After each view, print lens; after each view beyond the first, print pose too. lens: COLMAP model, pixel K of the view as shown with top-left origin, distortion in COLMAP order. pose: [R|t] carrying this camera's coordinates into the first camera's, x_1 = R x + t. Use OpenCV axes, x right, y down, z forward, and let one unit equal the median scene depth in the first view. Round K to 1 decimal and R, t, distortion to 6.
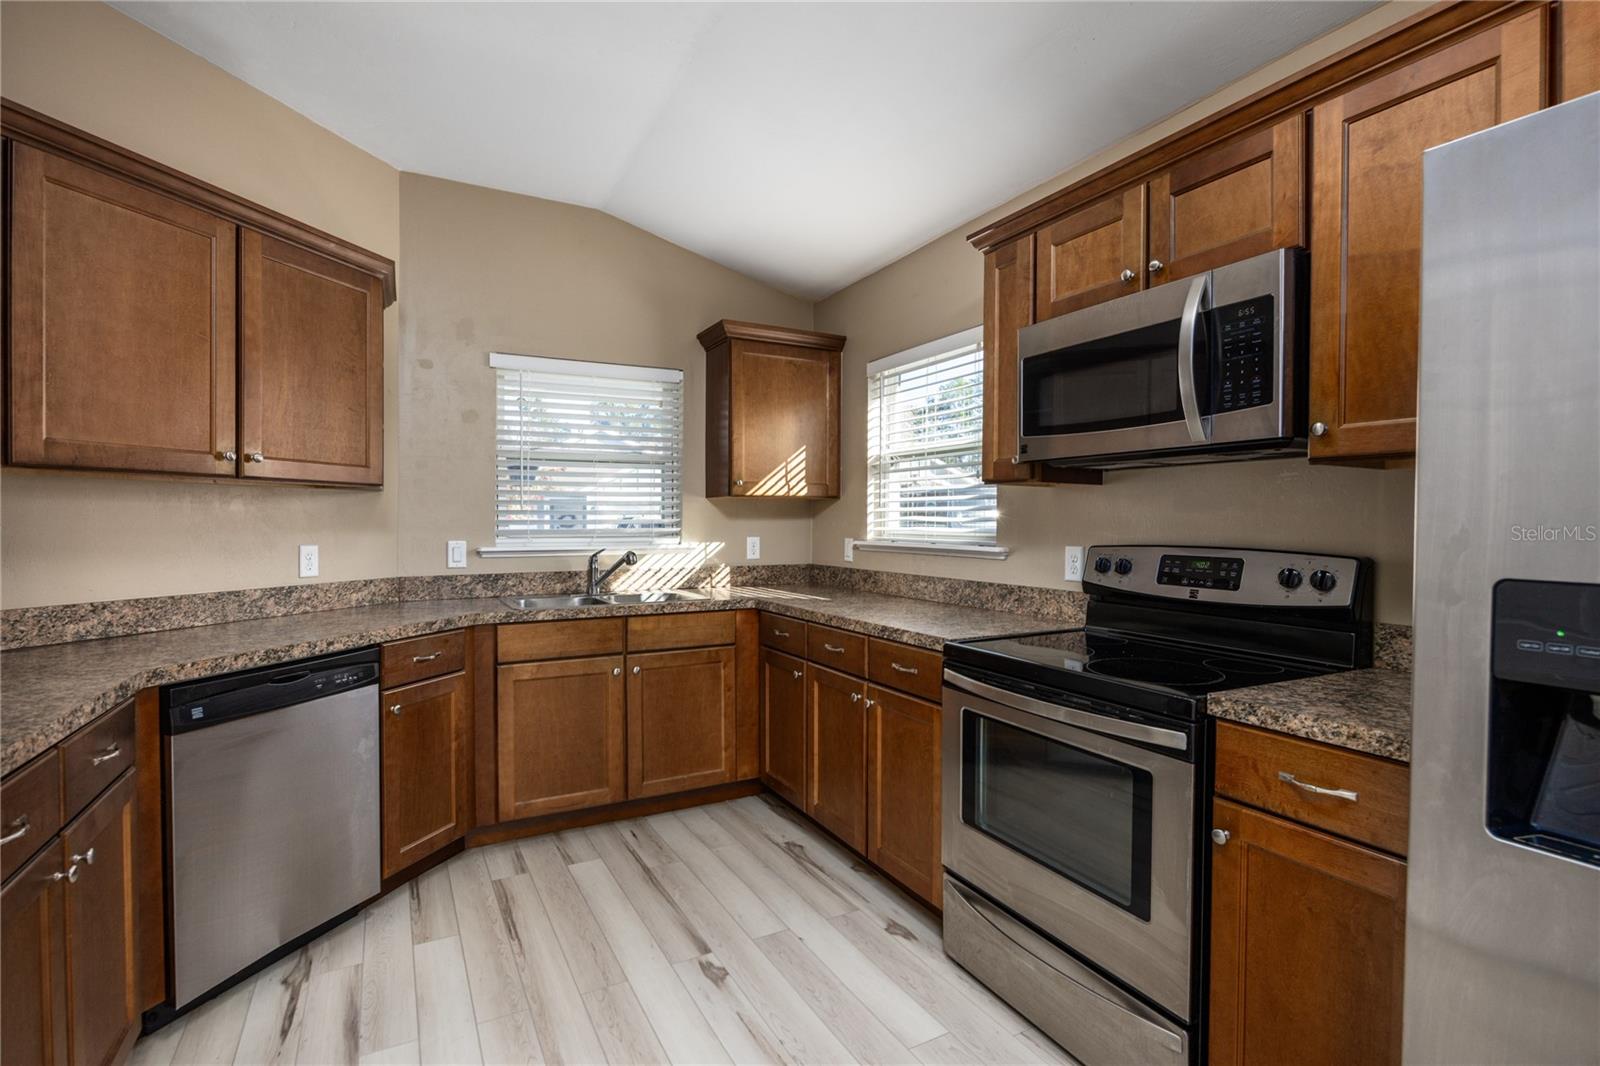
lens RADIAL K [[735.3, 0, 809.4], [0, 735.3, 535.8], [0, 0, 1]] dist [-0.032682, -0.001683]
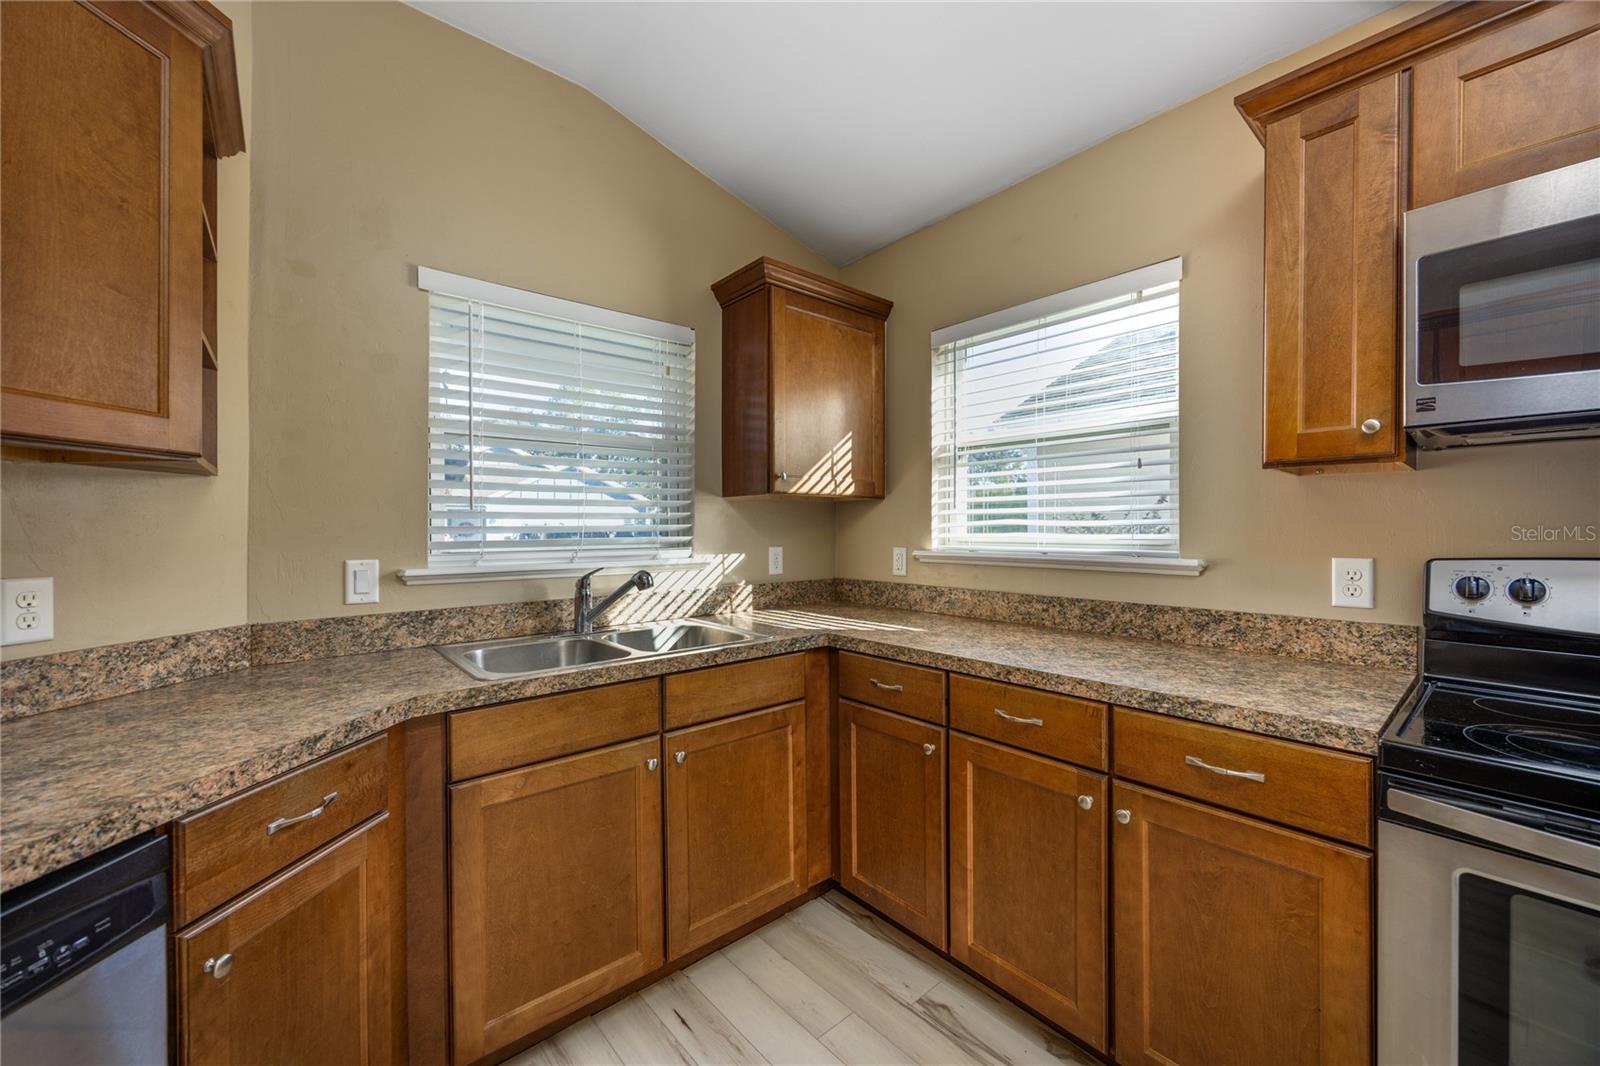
lens RADIAL K [[623.4, 0, 819.6], [0, 623.4, 534.0], [0, 0, 1]] dist [-0.002215, -0.000363]
pose [[0.979357, -0.007875, 0.201986, -0.229379], [0.009987, 0.999906, -0.009438, -0.007208], [-0.201892, 0.011261, 0.979343, 0.442063]]
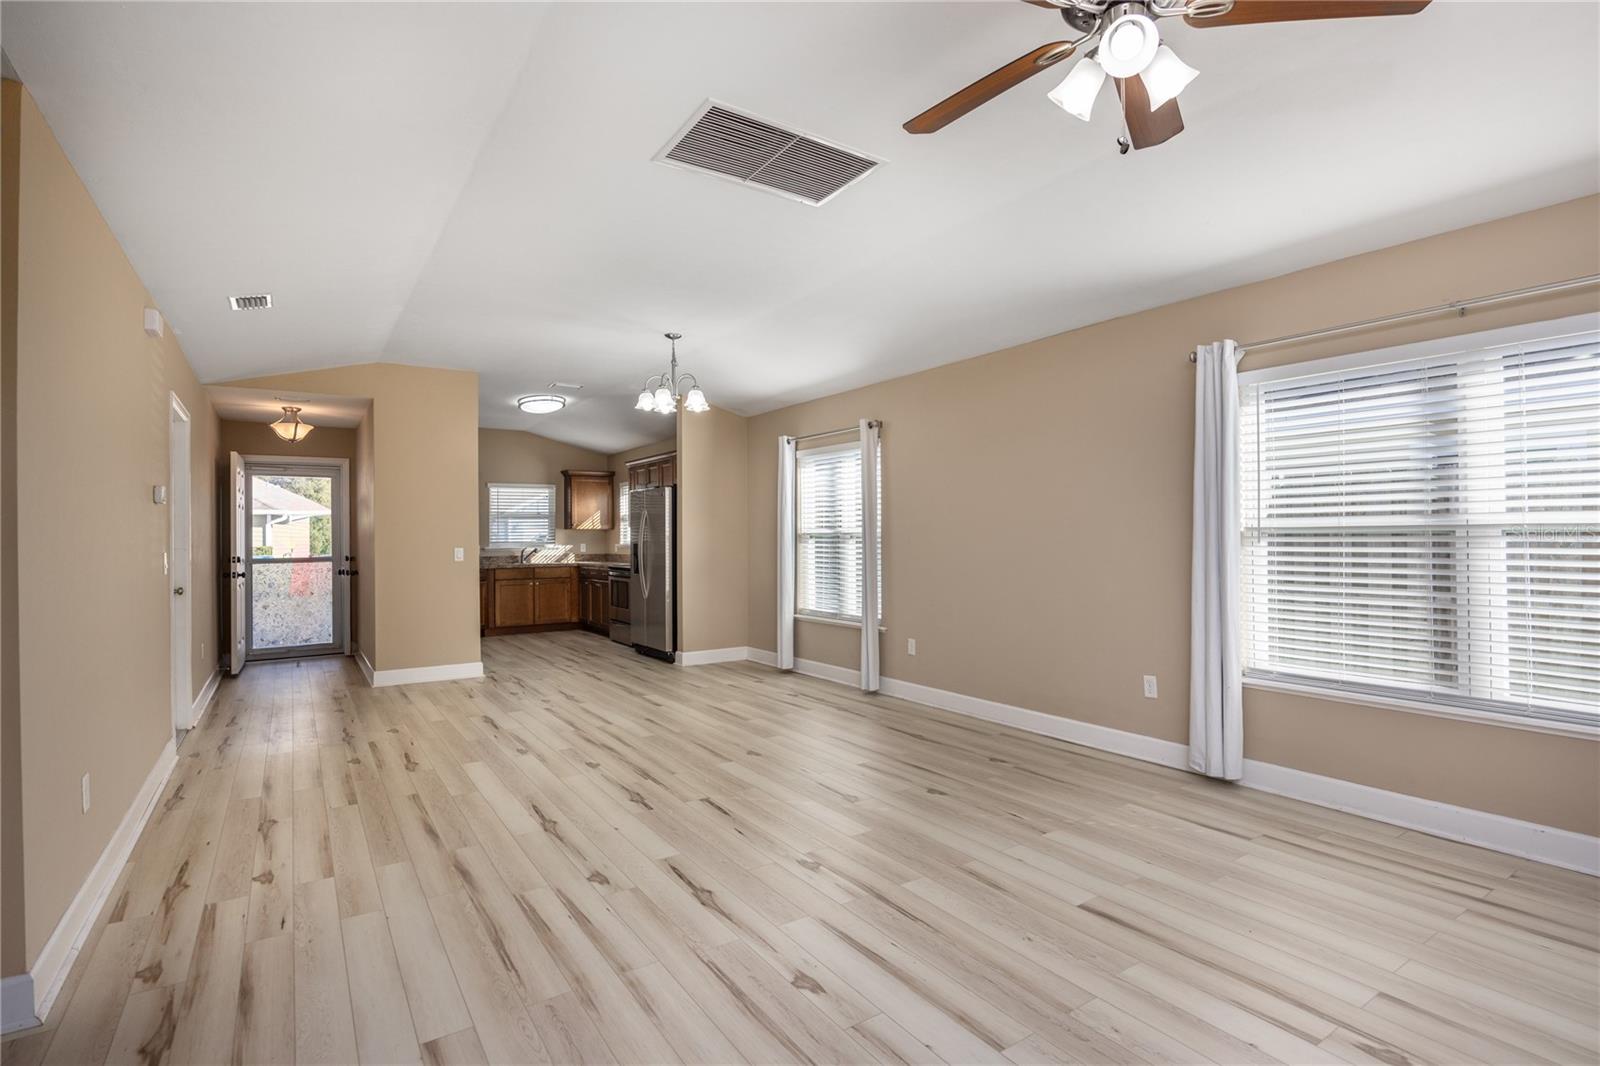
lens RADIAL K [[774.3, 0, 802.9], [0, 774.3, 521.8], [0, 0, 1]] dist [-0.012138, 0.001044]
pose [[0.995810, -0.010516, 0.090836, 0.638907], [0.013746, 0.999292, -0.035009, 0.043964], [-0.090404, 0.036111, 0.995250, -2.573231]]
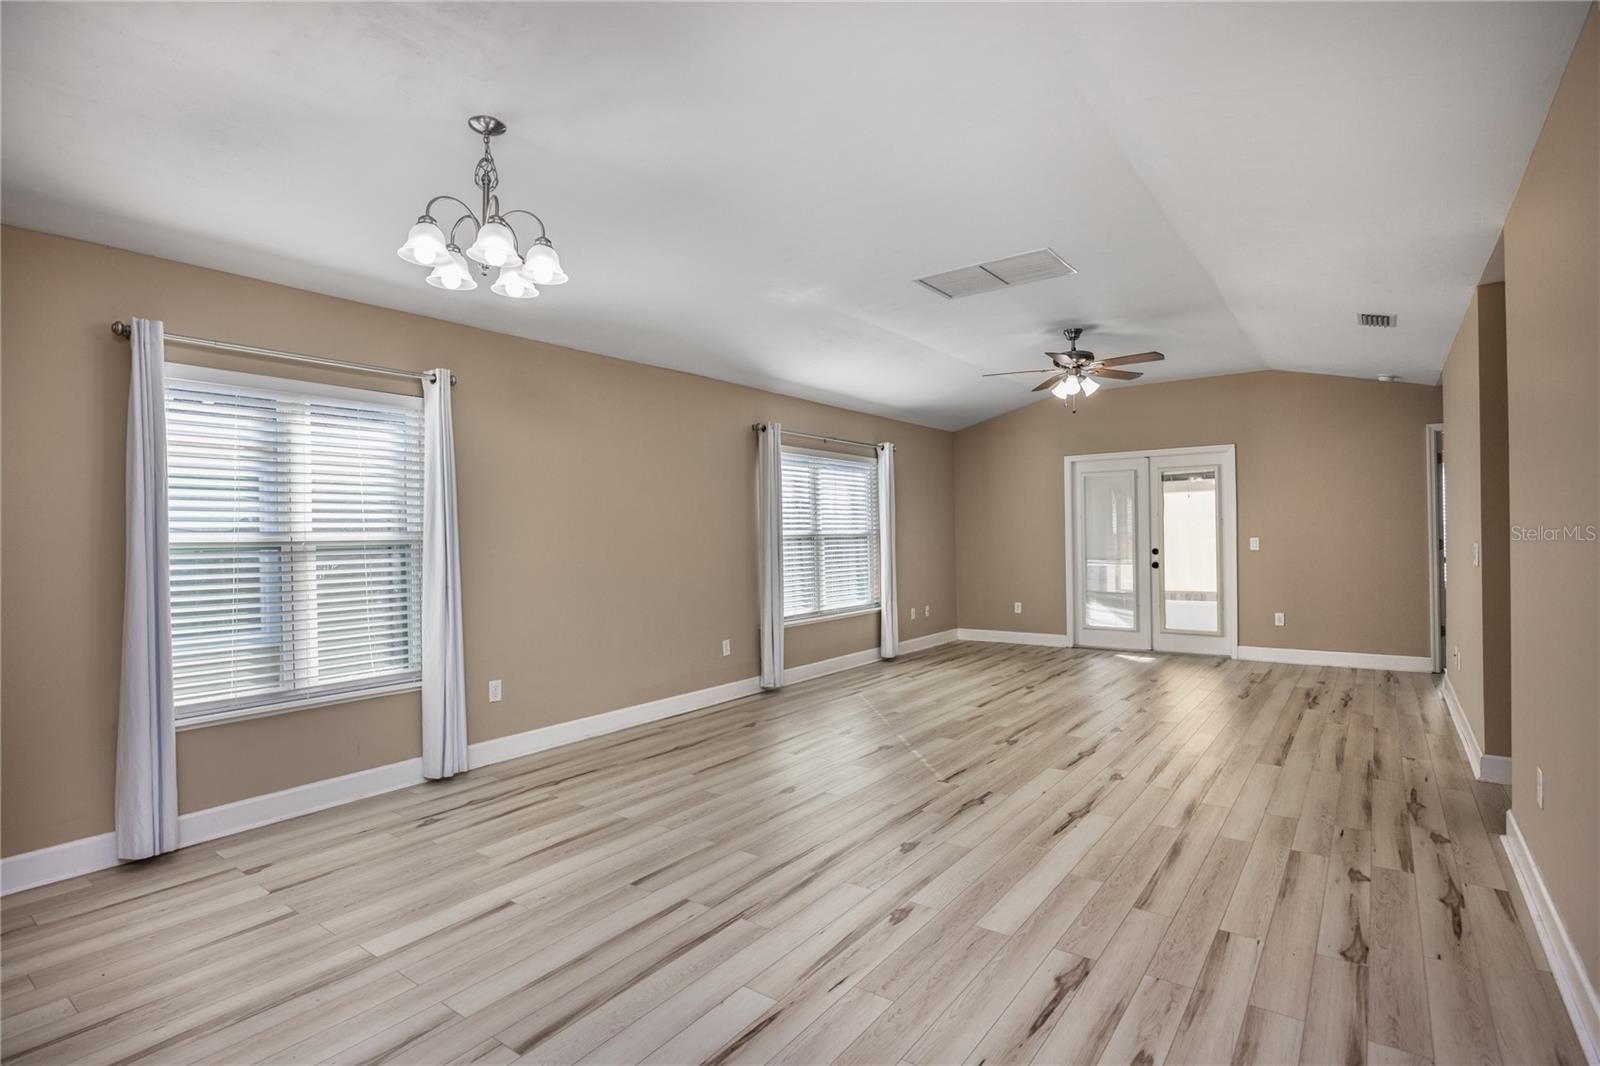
lens RADIAL K [[774.3, 0, 806.9], [0, 774.3, 528.2], [0, 0, 1]] dist [-0.012138, 0.001044]
pose [[-0.425193, 0.013754, 0.904998, -0.525467], [0.029532, 0.999563, -0.001317, 0.002496], [-0.904621, 0.026166, -0.425413, -0.530426]]
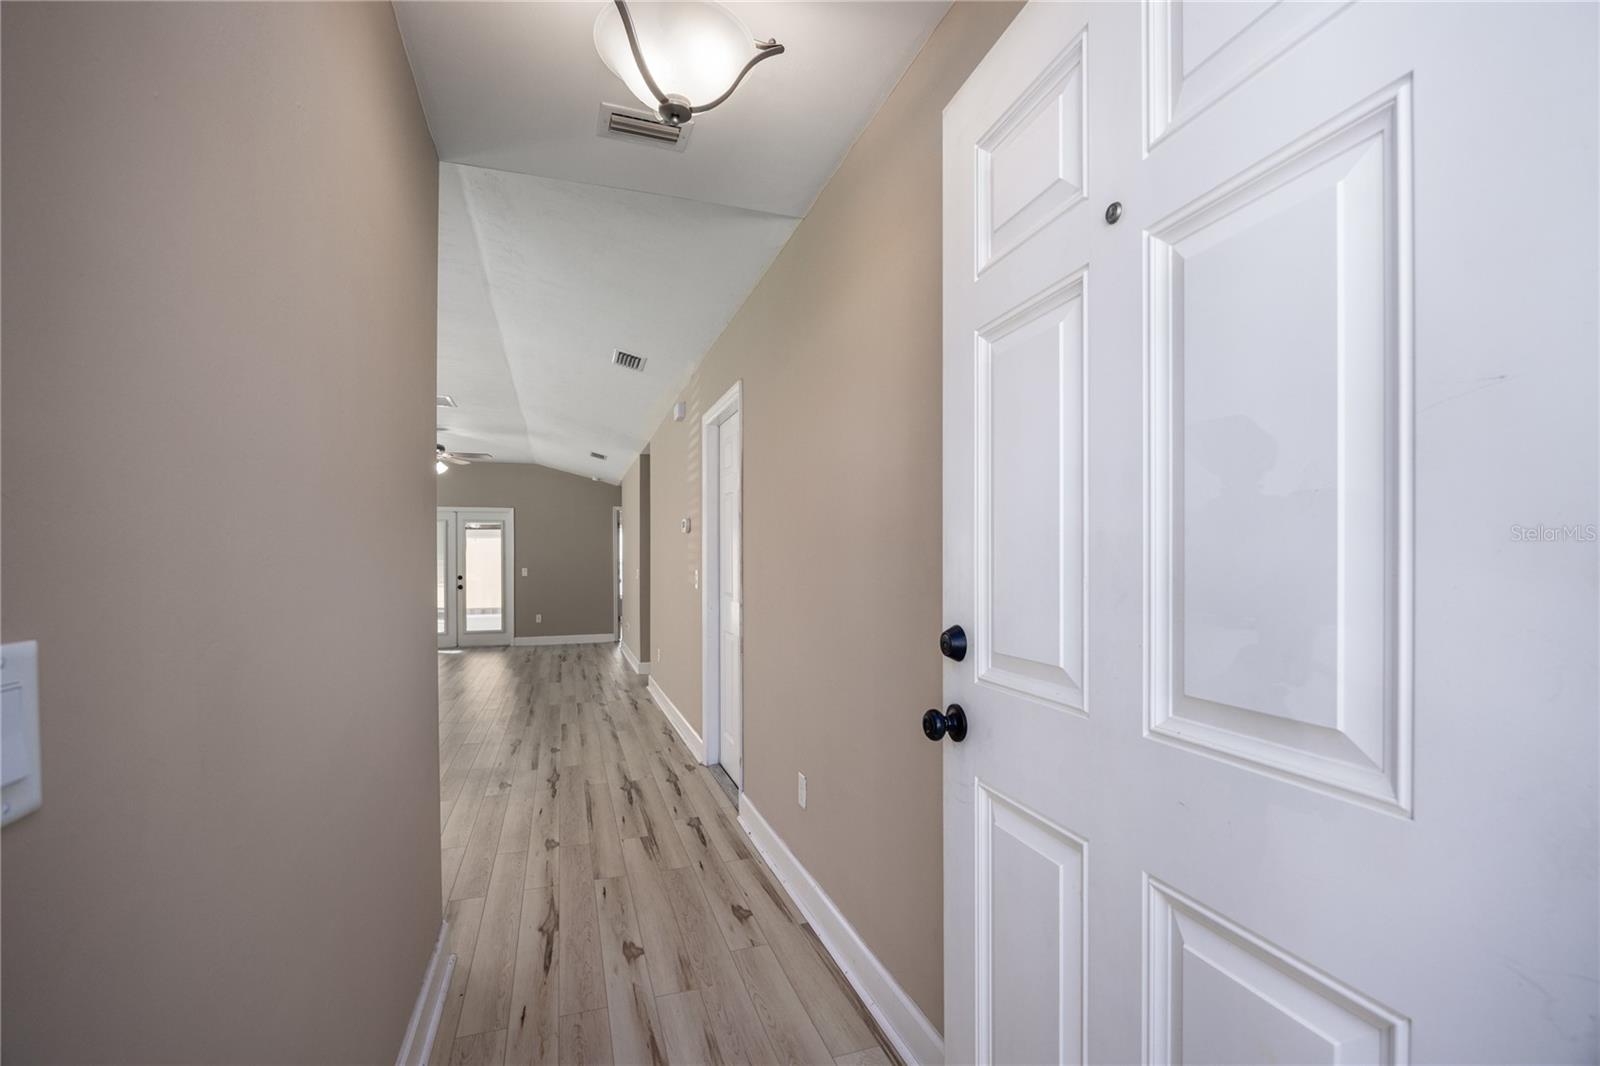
lens RADIAL K [[709.6, 0, 778.0], [0, 709.6, 569.1], [0, 0, 1]] dist [0.040553, 0.000493]
pose [[-0.979716, 0.003548, 0.200359, -0.893554], [0.008706, 0.999653, 0.024868, -0.002991], [-0.200202, 0.026108, -0.979407, 0.436194]]
